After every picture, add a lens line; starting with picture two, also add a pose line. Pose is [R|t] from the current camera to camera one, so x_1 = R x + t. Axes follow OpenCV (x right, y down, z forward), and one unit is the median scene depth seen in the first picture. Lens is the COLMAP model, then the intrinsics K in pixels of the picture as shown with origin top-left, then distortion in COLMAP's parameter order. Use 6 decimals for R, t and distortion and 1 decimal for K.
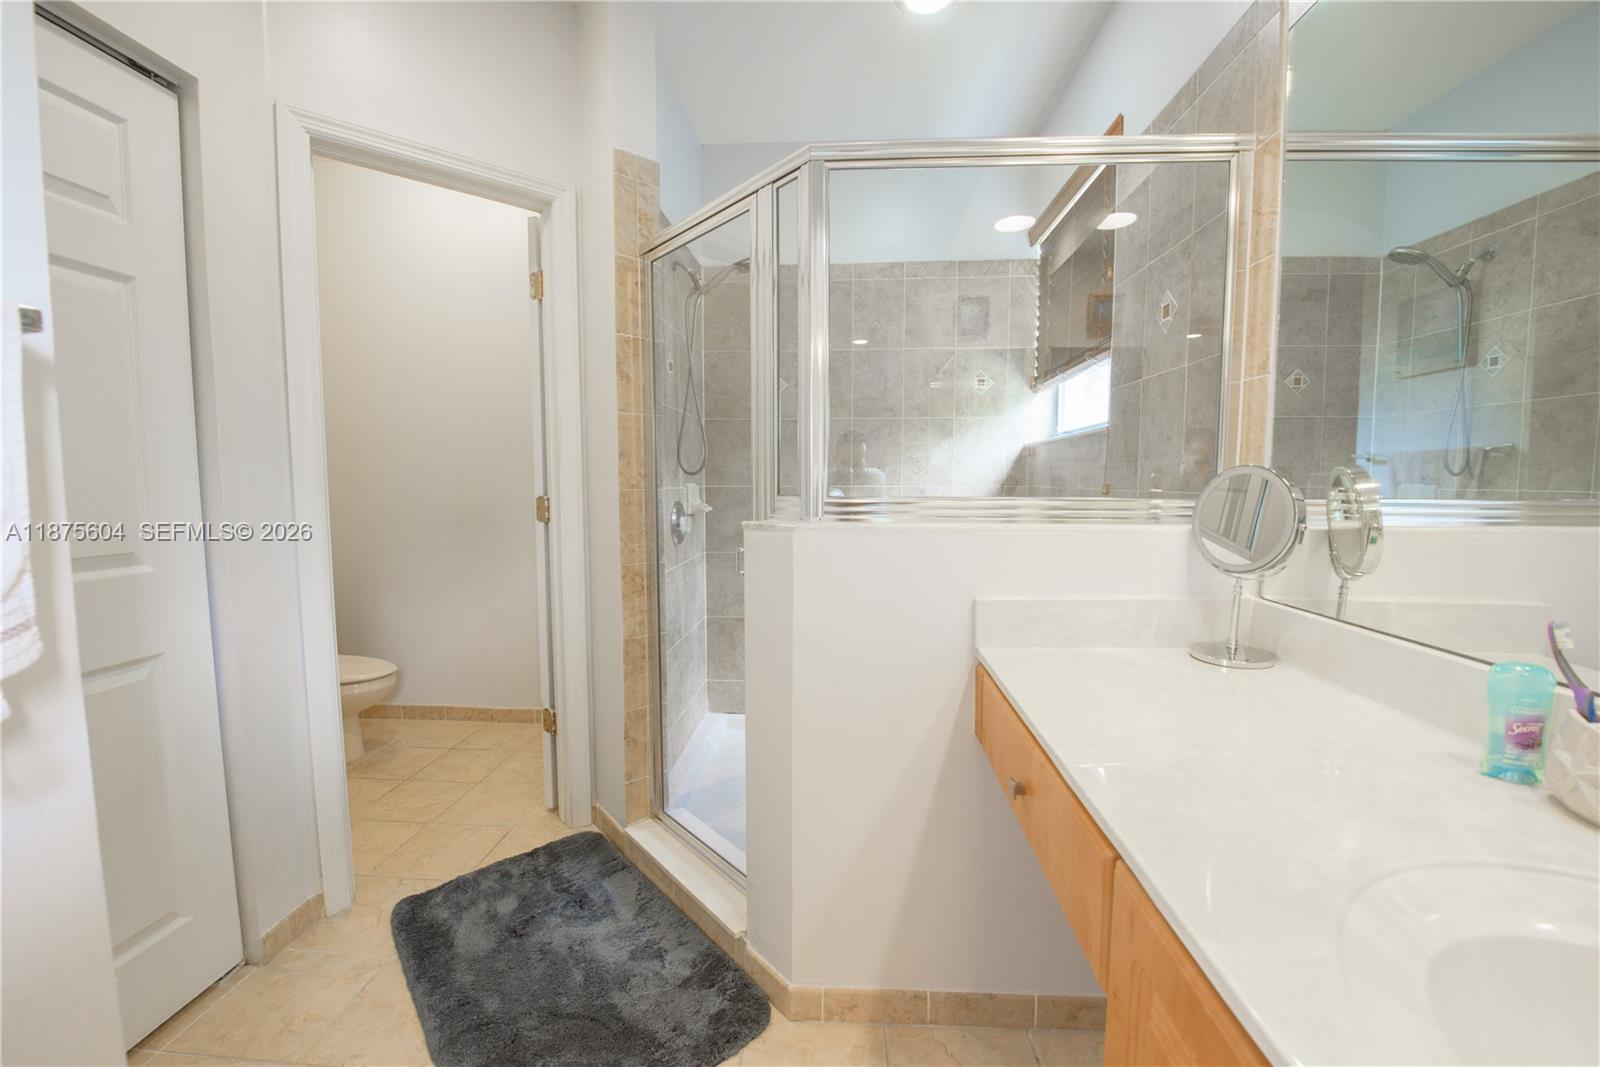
lens RADIAL K [[636.4, 0, 806.6], [0, 636.4, 532.1], [0, 0, 1]] dist [-0.017852, -0.000494]
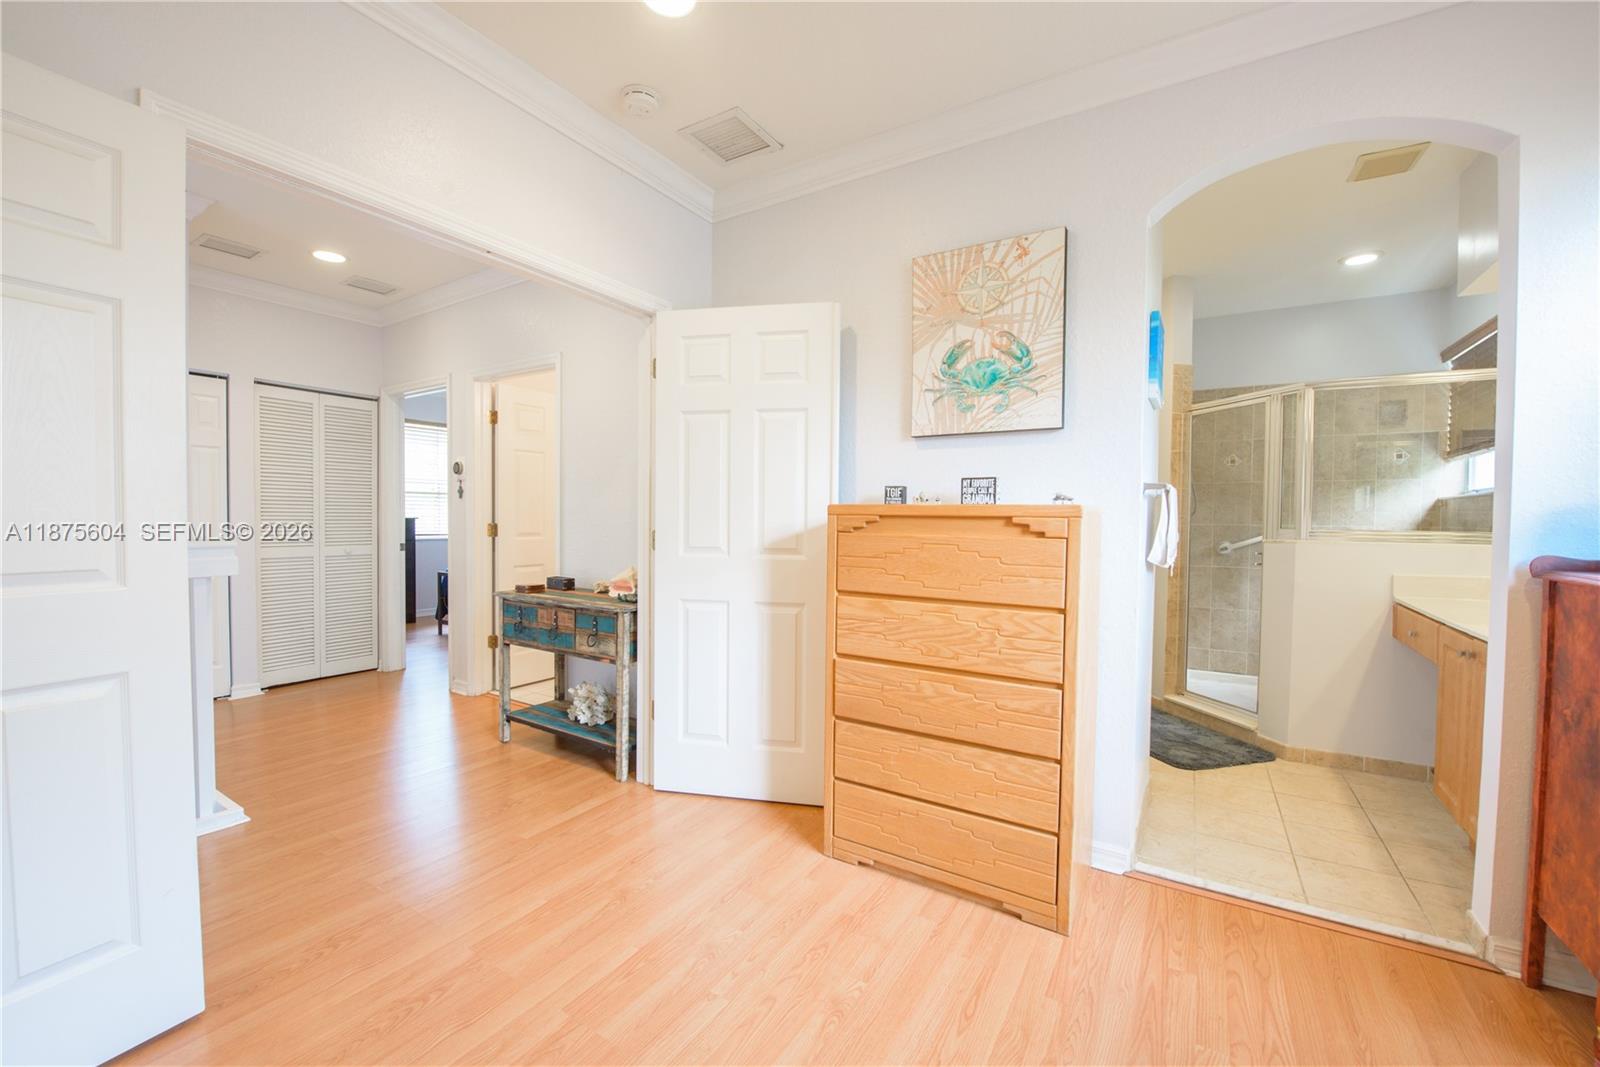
lens RADIAL K [[636.4, 0, 806.6], [0, 636.4, 532.1], [0, 0, 1]] dist [-0.017852, -0.000494]
pose [[0.879429, 0.019851, -0.475617, -0.338439], [-0.046783, 0.997898, -0.044854, 0.097148], [0.473726, 0.061697, 0.878508, -1.289502]]
